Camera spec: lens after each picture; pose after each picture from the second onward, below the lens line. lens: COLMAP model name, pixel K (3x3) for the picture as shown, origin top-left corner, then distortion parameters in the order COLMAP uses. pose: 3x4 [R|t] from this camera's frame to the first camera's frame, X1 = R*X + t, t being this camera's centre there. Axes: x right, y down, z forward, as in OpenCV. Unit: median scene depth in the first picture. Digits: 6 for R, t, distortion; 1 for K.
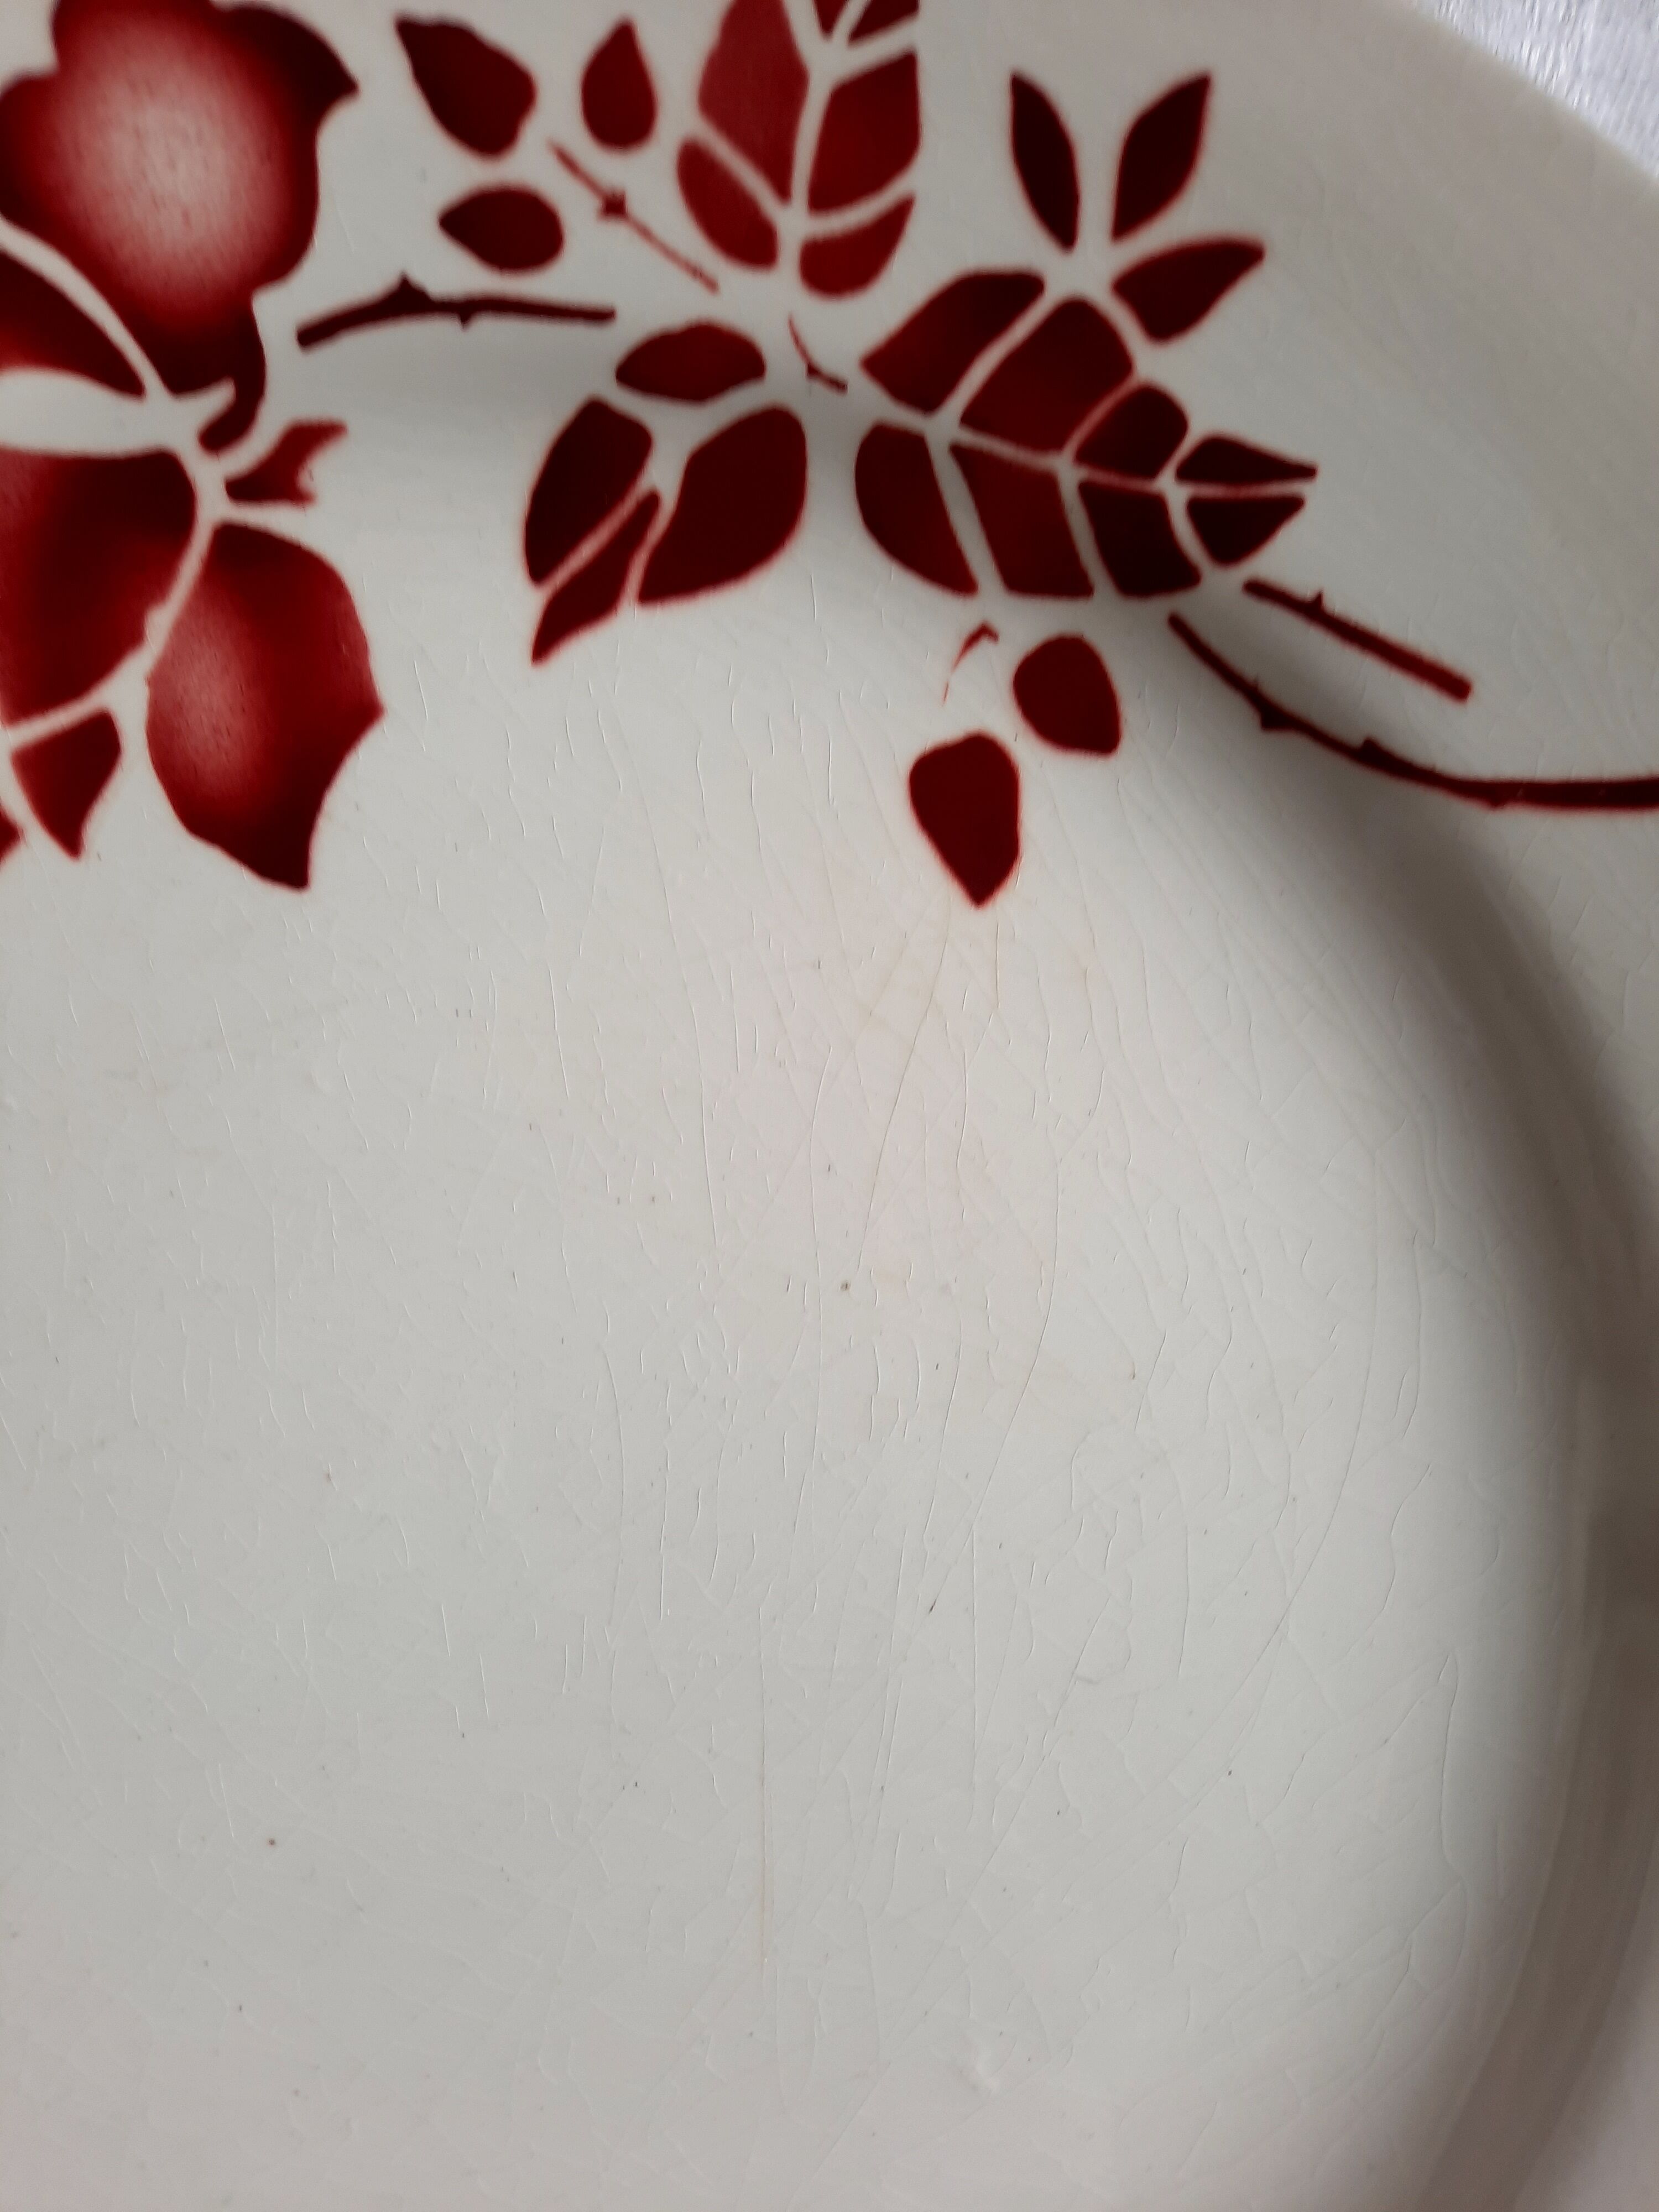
lens RADIAL K [[1415.7, 0, 880.9], [0, 1415.7, 1121.9], [0, 0, 1]] dist [-0.011853, -0.005817]
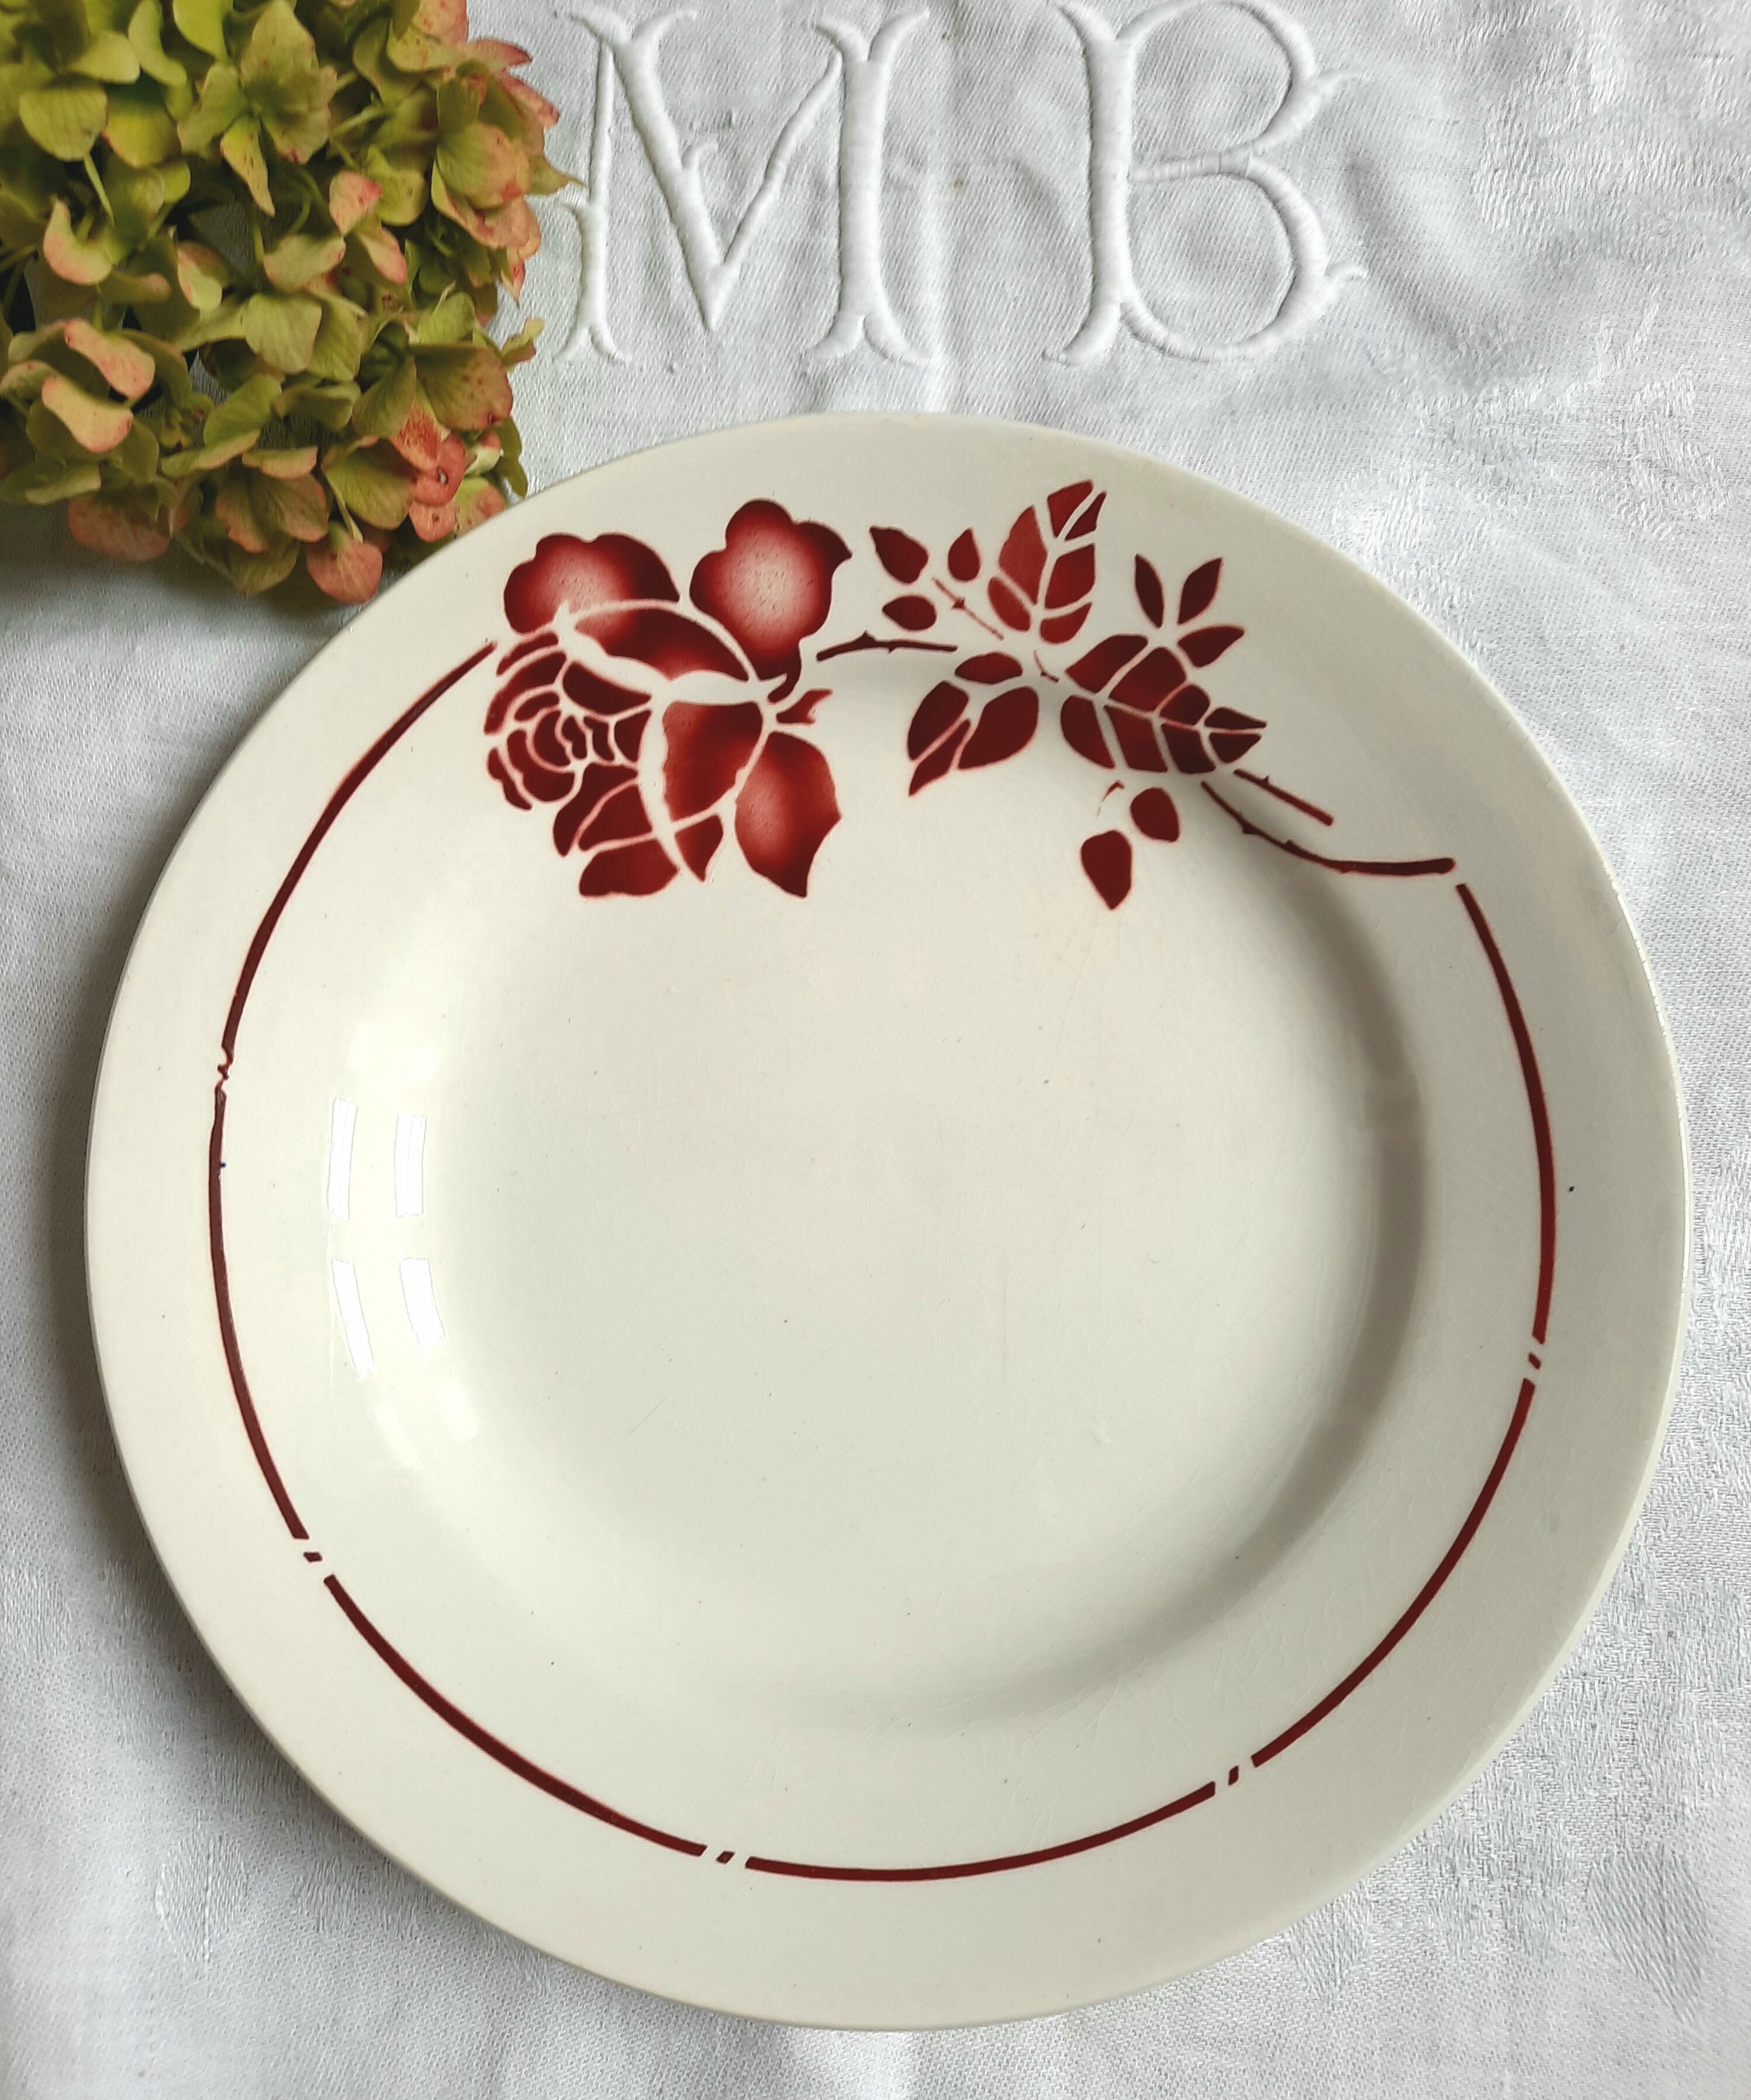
lens RADIAL K [[1498.5, 0, 887.8], [0, 1498.5, 1046.6], [0, 0, 1]] dist [0.024288, -0.032152]
pose [[0.997145, 0.024775, -0.071328, -0.110967], [-0.026476, 0.999385, -0.023004, 0.126205], [0.070714, 0.024826, 0.997188, -1.398785]]
